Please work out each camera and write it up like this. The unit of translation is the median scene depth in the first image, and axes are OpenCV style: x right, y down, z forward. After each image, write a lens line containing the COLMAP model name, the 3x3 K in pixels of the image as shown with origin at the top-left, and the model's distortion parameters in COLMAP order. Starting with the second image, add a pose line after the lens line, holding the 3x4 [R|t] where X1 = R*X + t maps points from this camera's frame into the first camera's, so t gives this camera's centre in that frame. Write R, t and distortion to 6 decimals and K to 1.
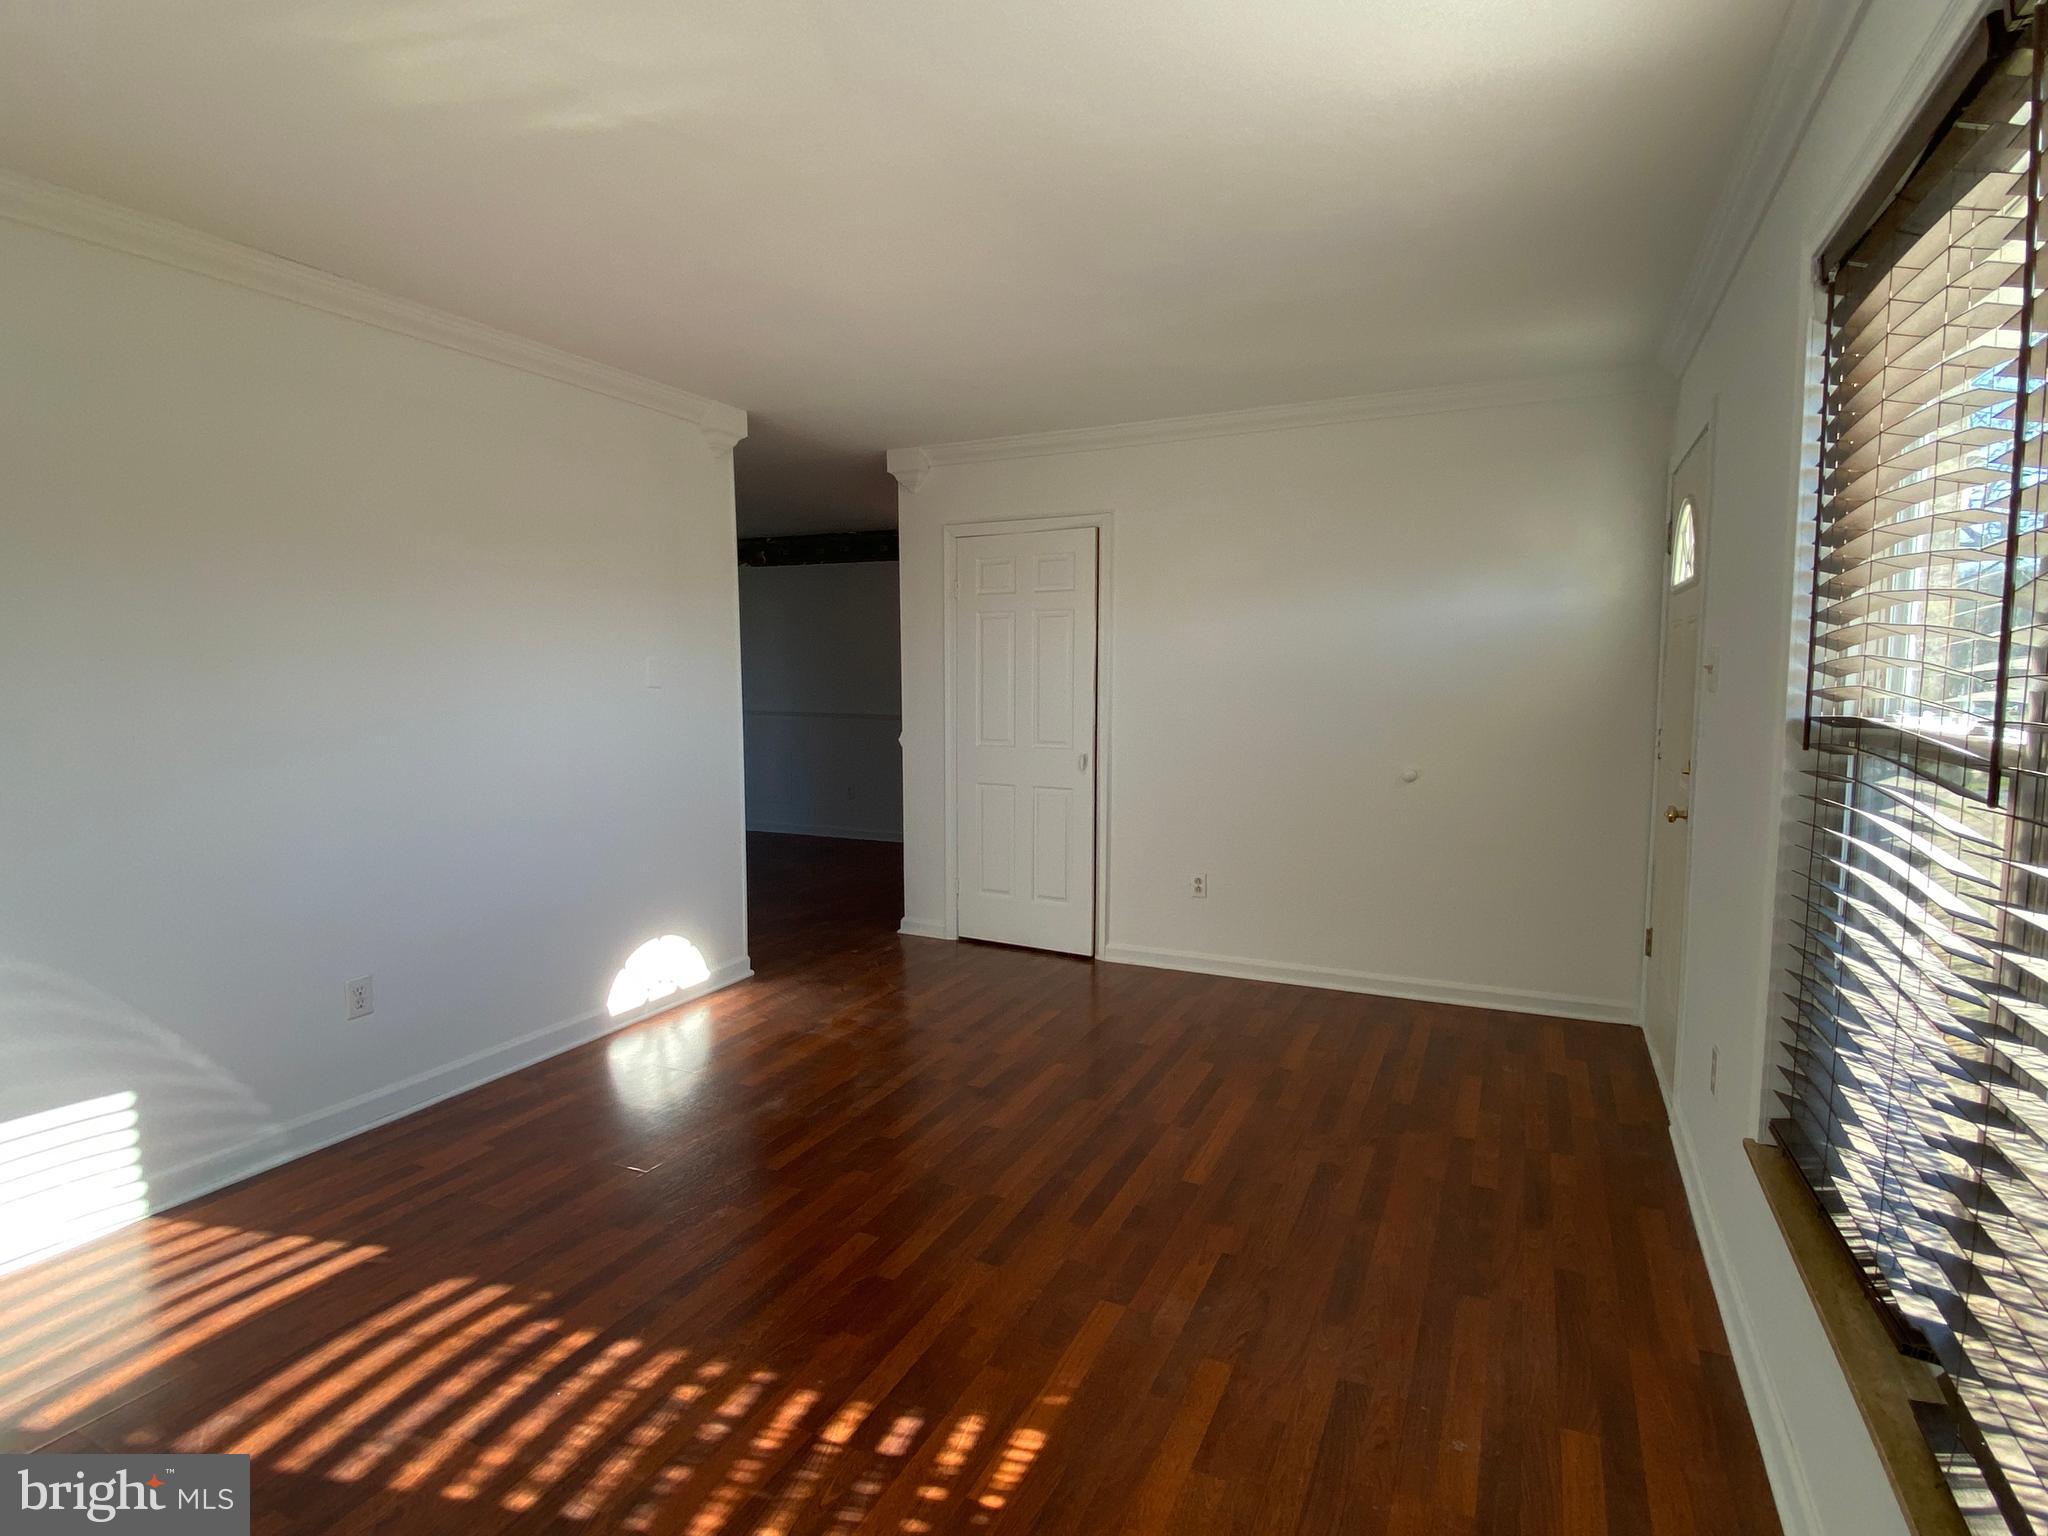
lens RADIAL K [[1044.6, 0, 1015.0], [0, 1044.6, 757.7], [0, 0, 1]] dist [0.053182, -0.041187]
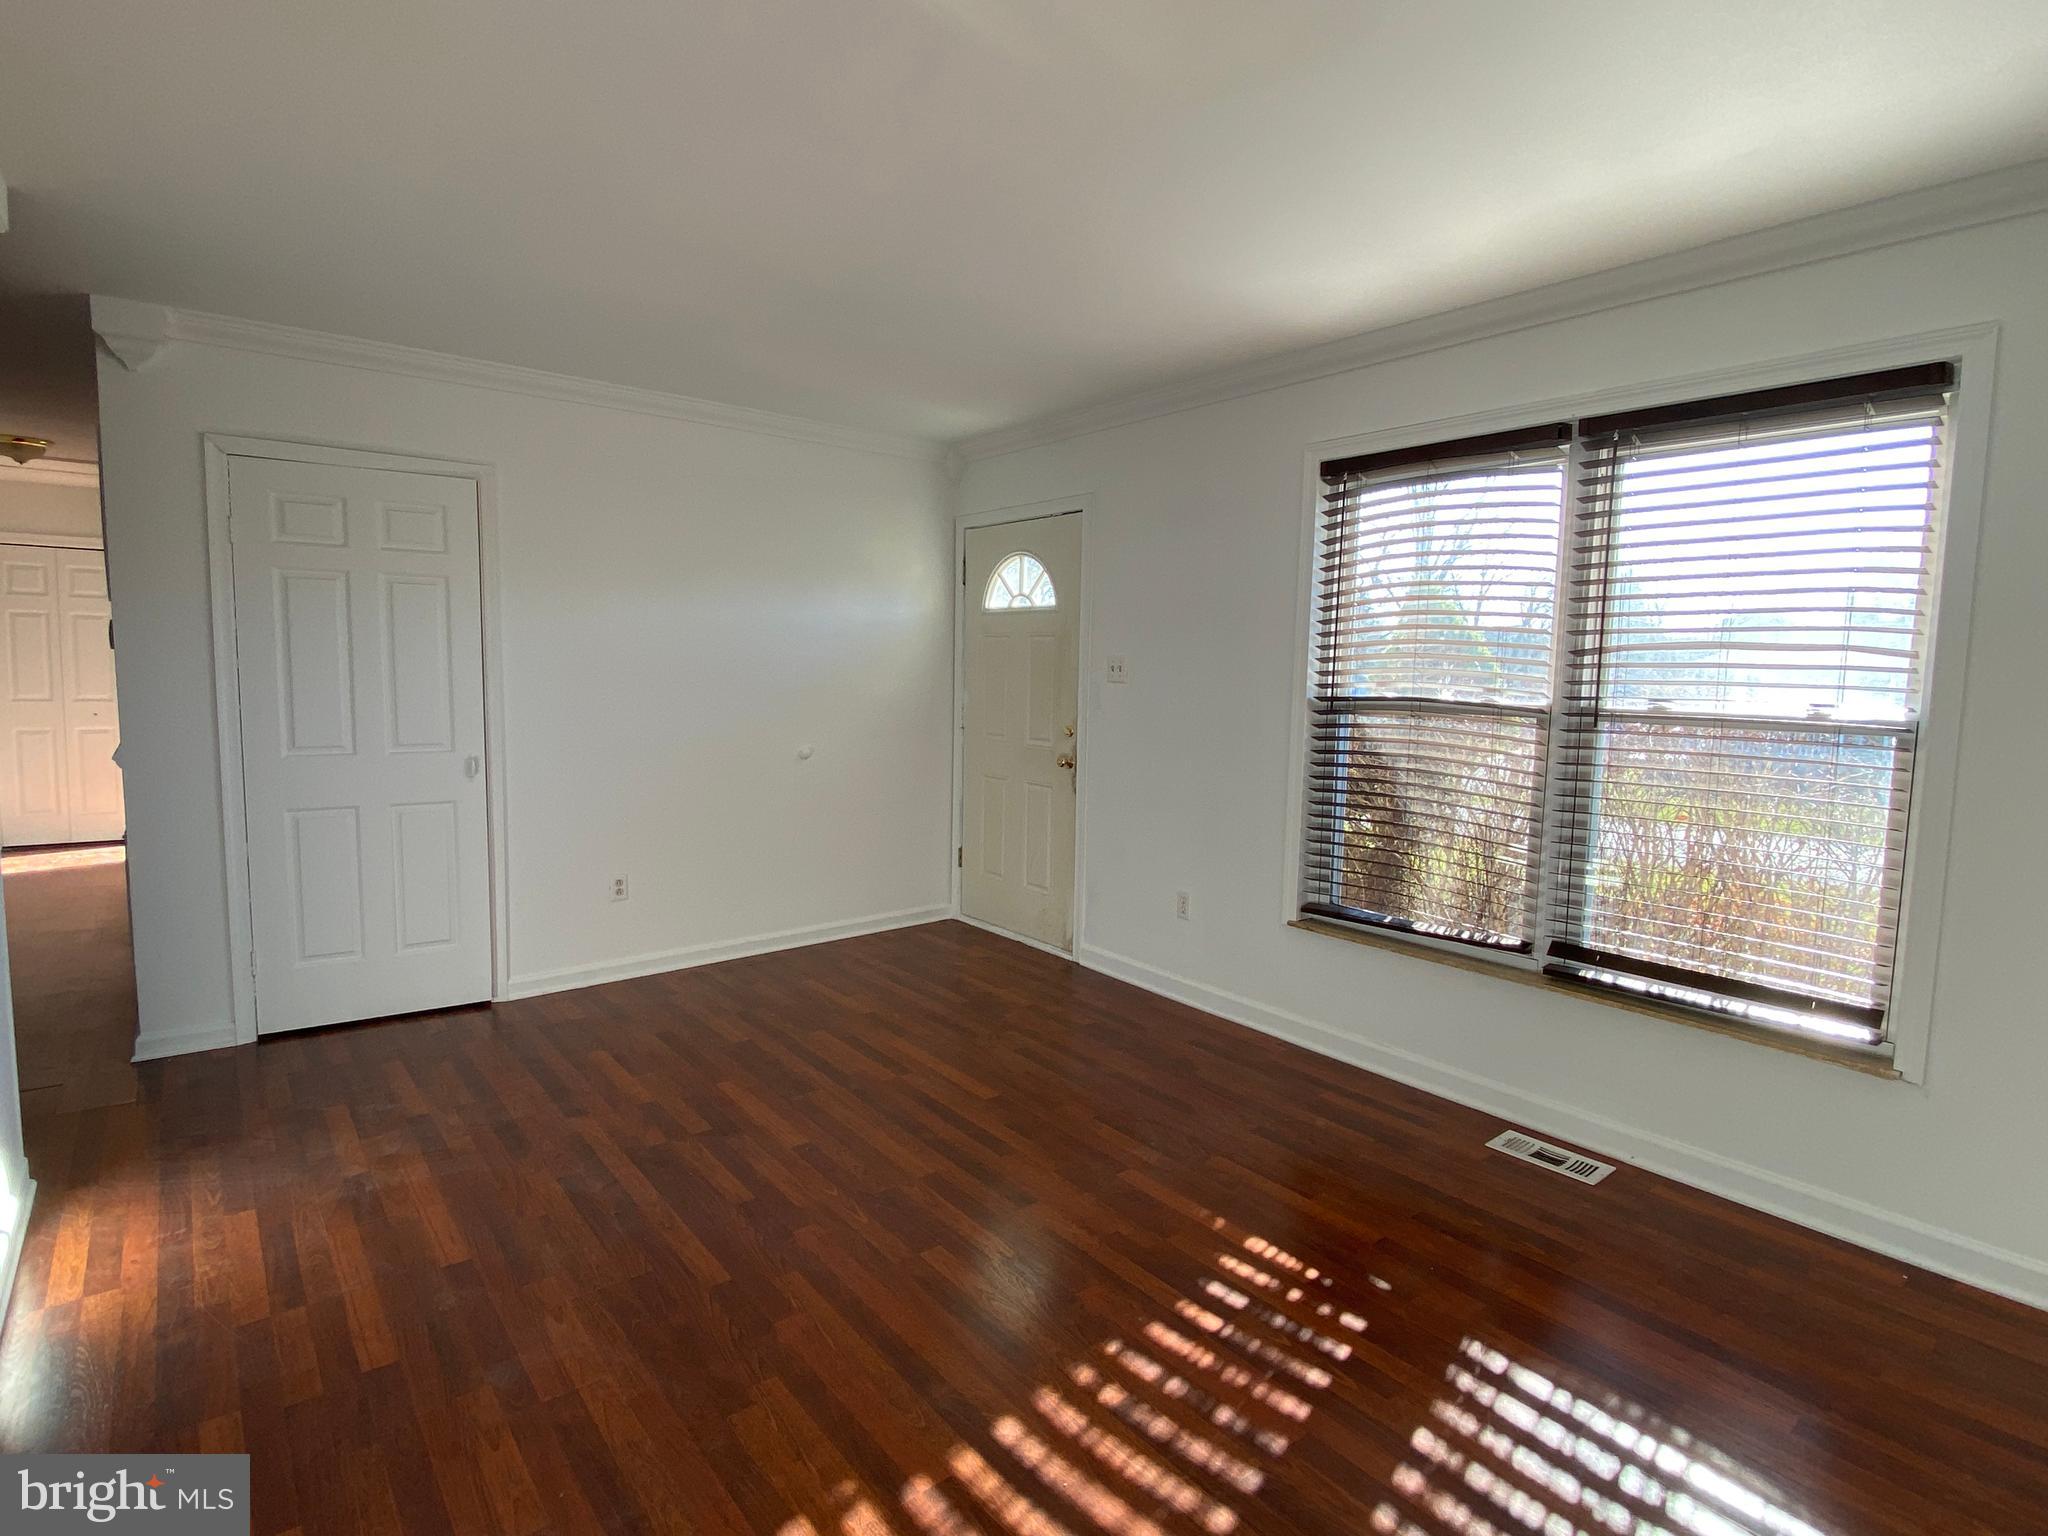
lens RADIAL K [[1044.6, 0, 1015.0], [0, 1044.6, 757.7], [0, 0, 1]] dist [0.053182, -0.041187]
pose [[0.437883, -0.072310, 0.896119, -0.703045], [0.058236, 0.996948, 0.051990, -0.030278], [-0.897144, 0.029421, 0.440758, 0.370278]]
